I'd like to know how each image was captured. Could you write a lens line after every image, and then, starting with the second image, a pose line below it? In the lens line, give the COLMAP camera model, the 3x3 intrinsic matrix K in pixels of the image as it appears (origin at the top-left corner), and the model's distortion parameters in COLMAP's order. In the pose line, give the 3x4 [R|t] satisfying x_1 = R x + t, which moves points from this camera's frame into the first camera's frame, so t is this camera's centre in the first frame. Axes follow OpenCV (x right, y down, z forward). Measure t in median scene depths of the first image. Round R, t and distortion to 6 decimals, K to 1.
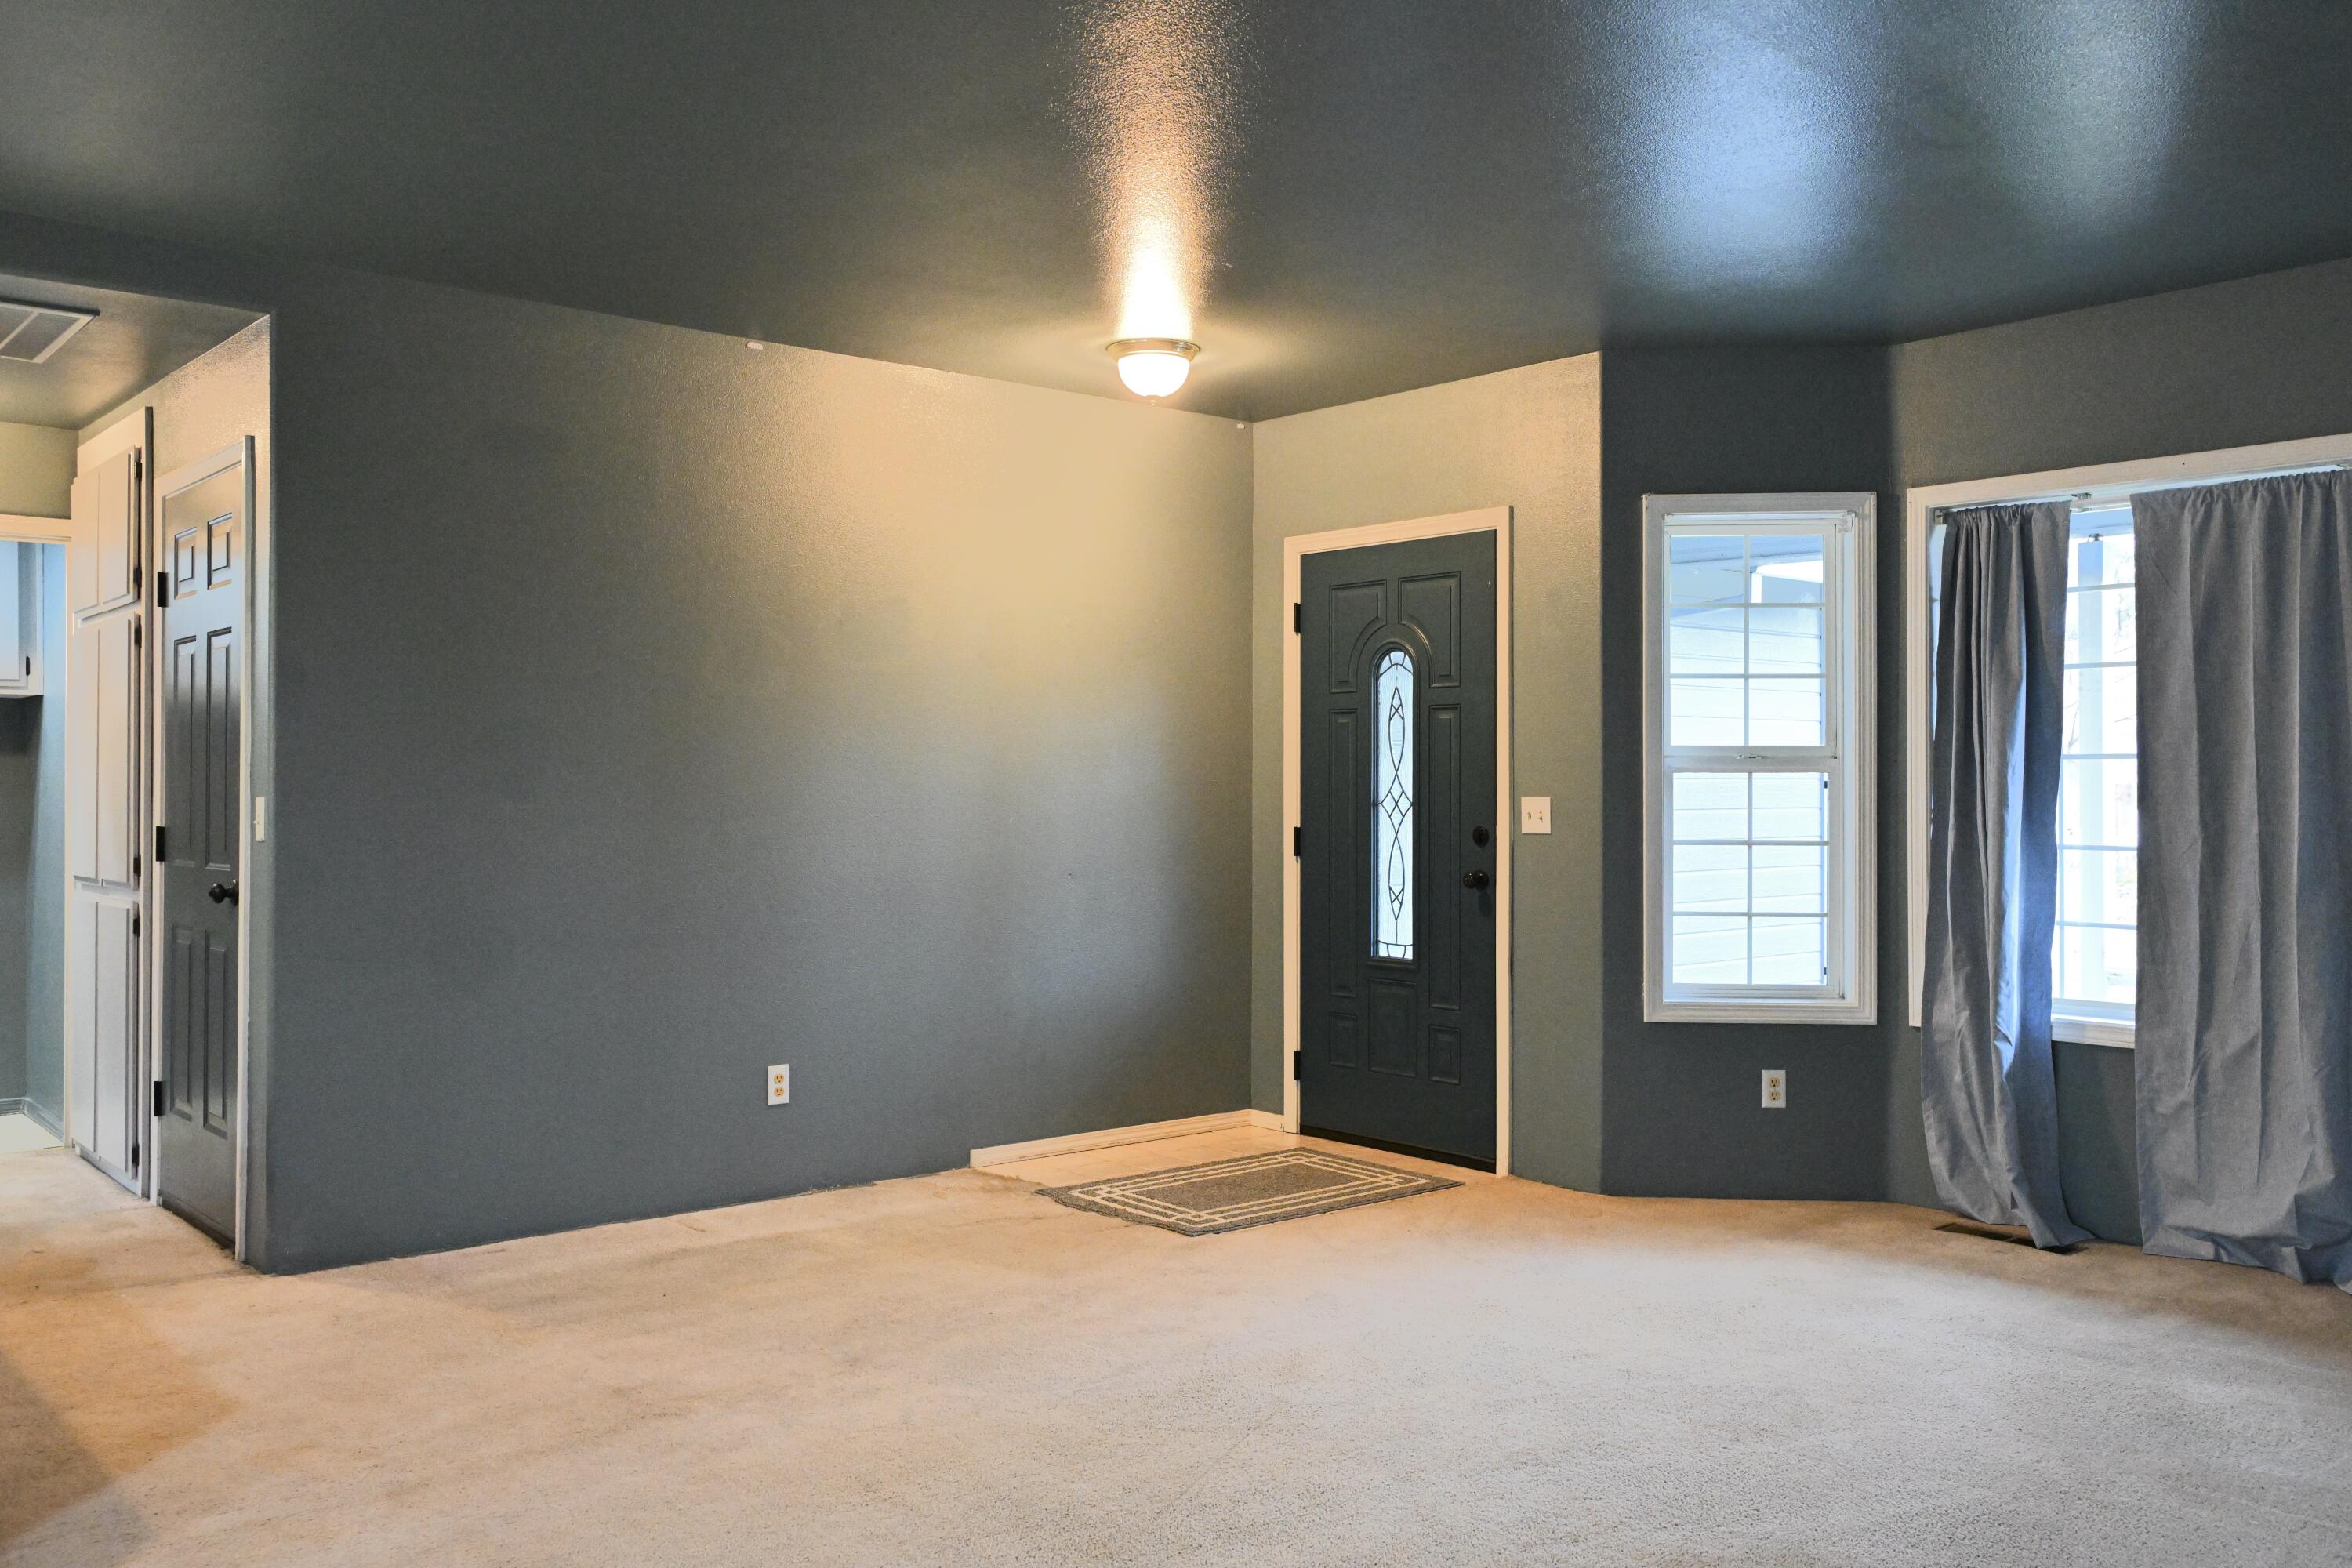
lens RADIAL K [[1908.0, 0, 1180.8], [0, 1908.0, 782.5], [0, 0, 1]] dist [0.003245, 0.006166]
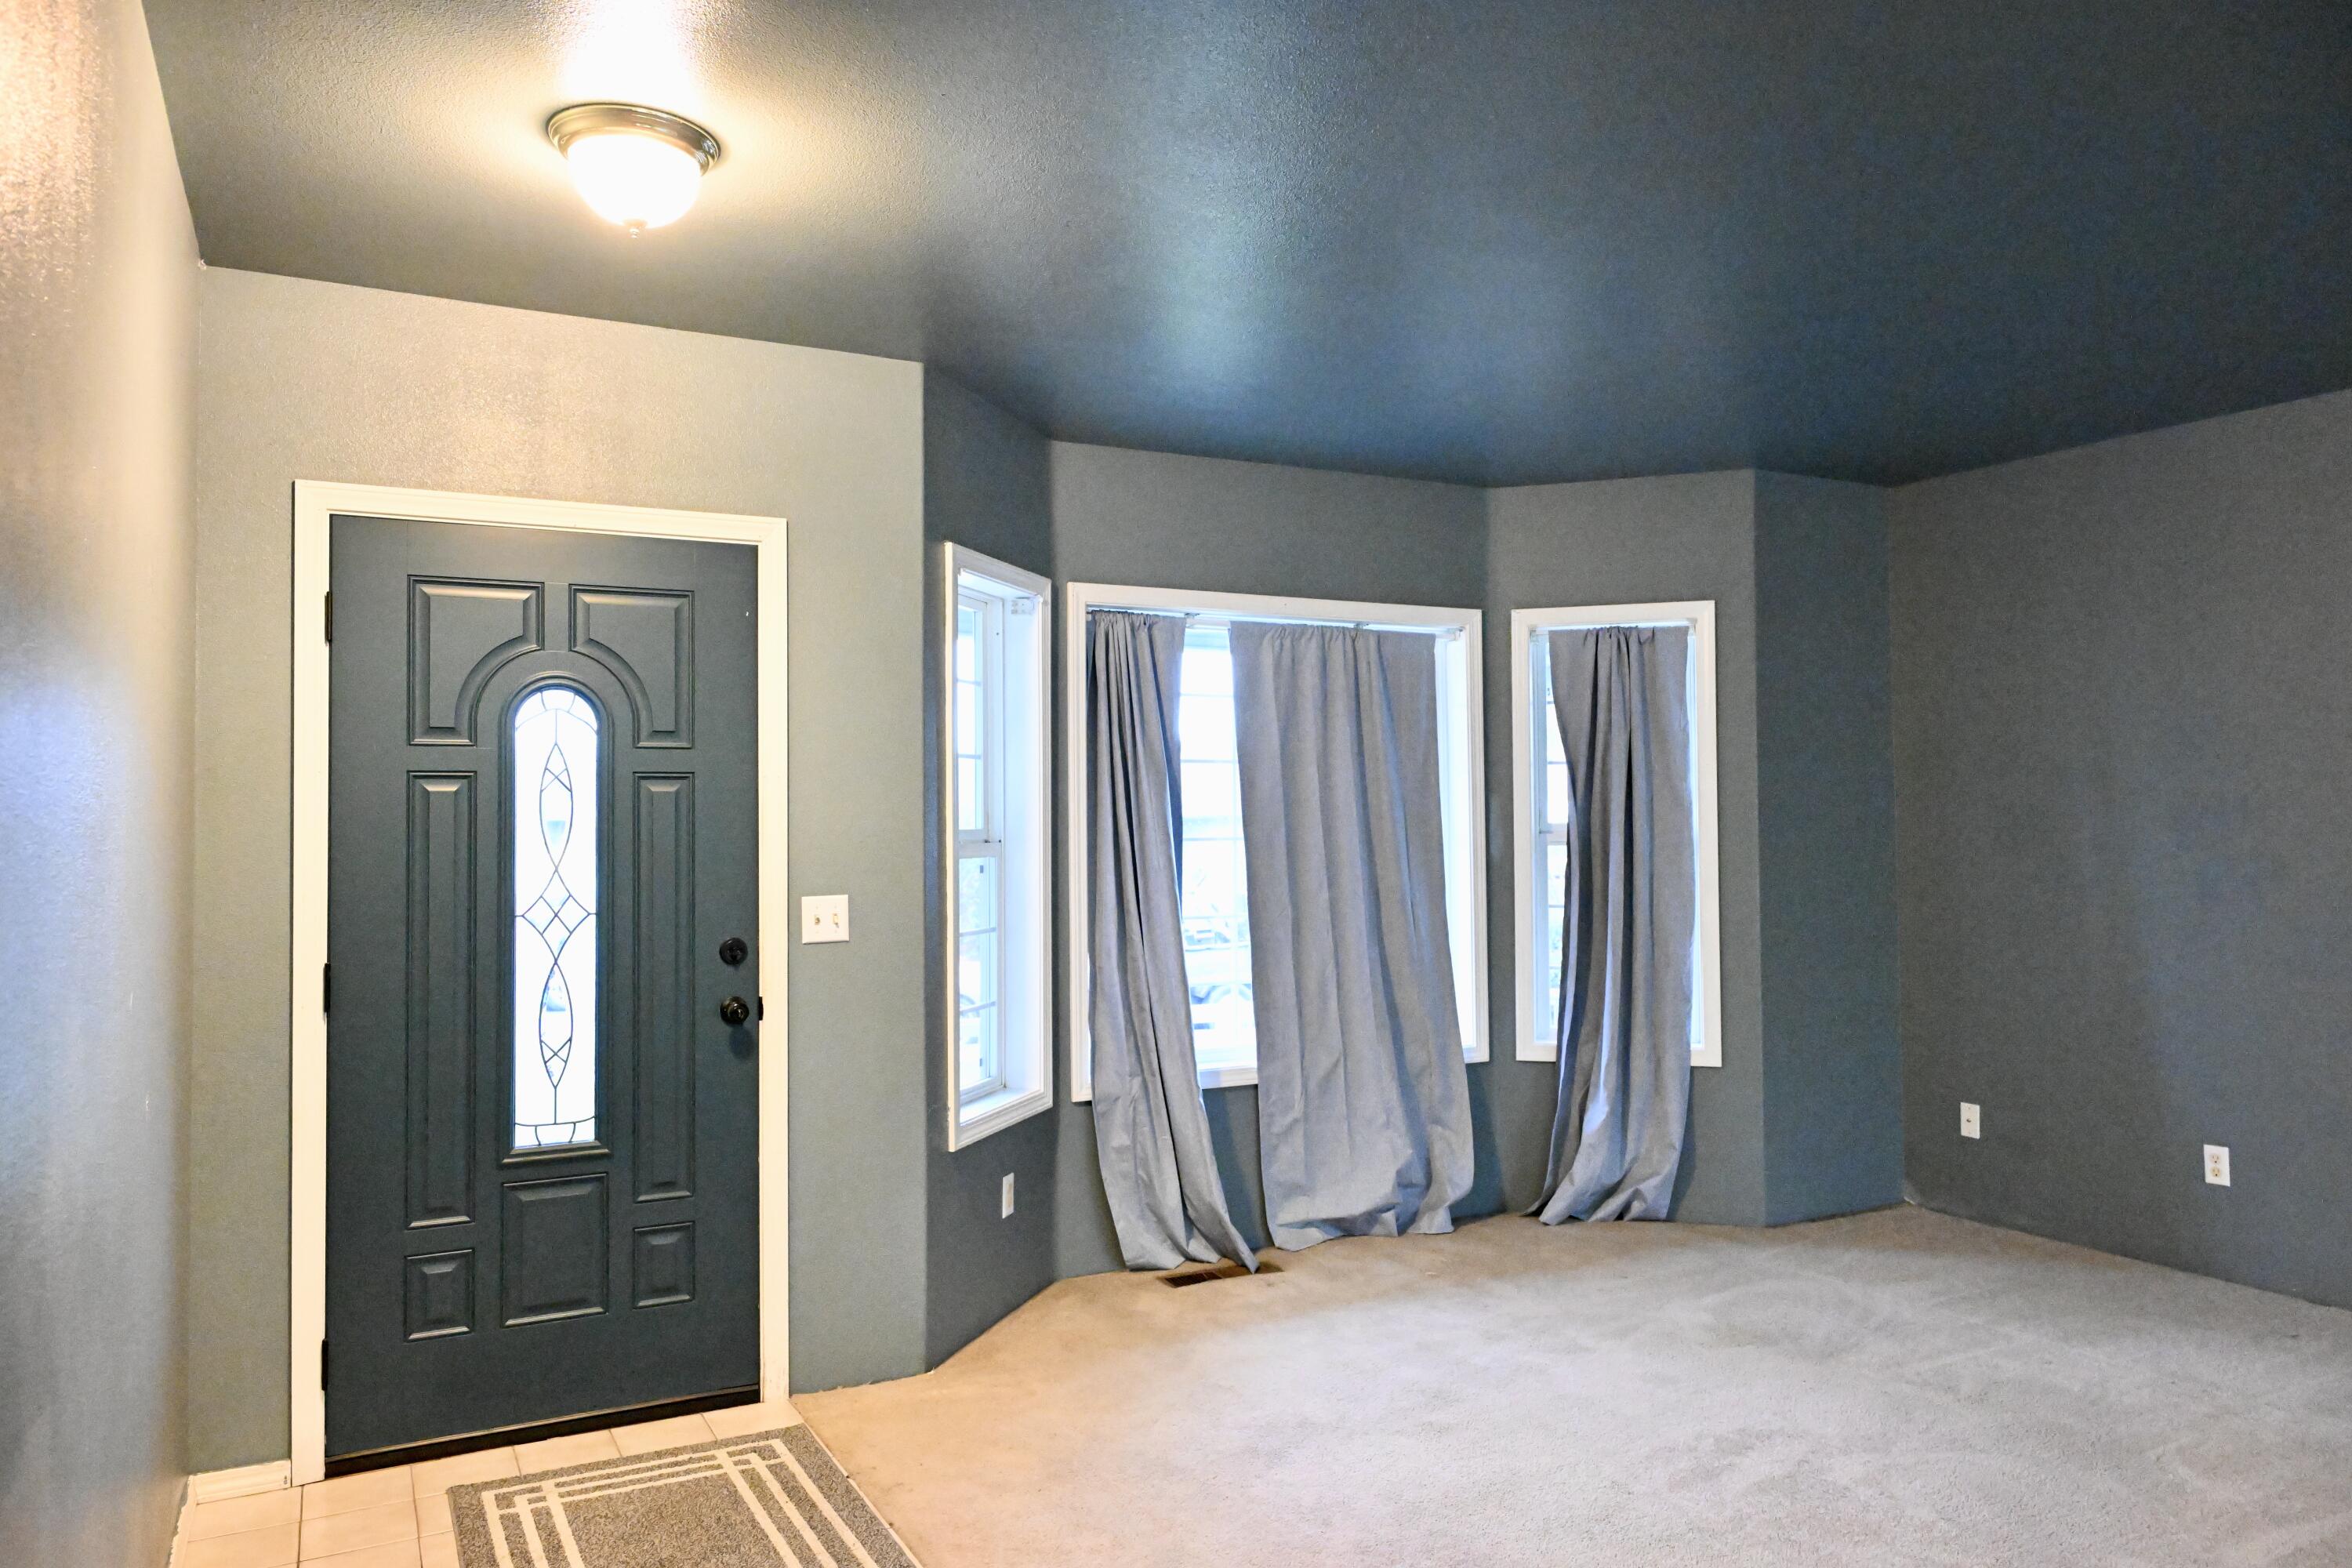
lens RADIAL K [[1629.2, 0, 1186.0], [0, 1629.2, 783.8], [0, 0, 1]] dist [0.010639, 0.003544]
pose [[0.205867, 0.025006, 0.978260, -0.464220], [0.013359, 0.999508, -0.028361, -0.018131], [-0.978489, 0.018907, 0.205431, 0.751248]]
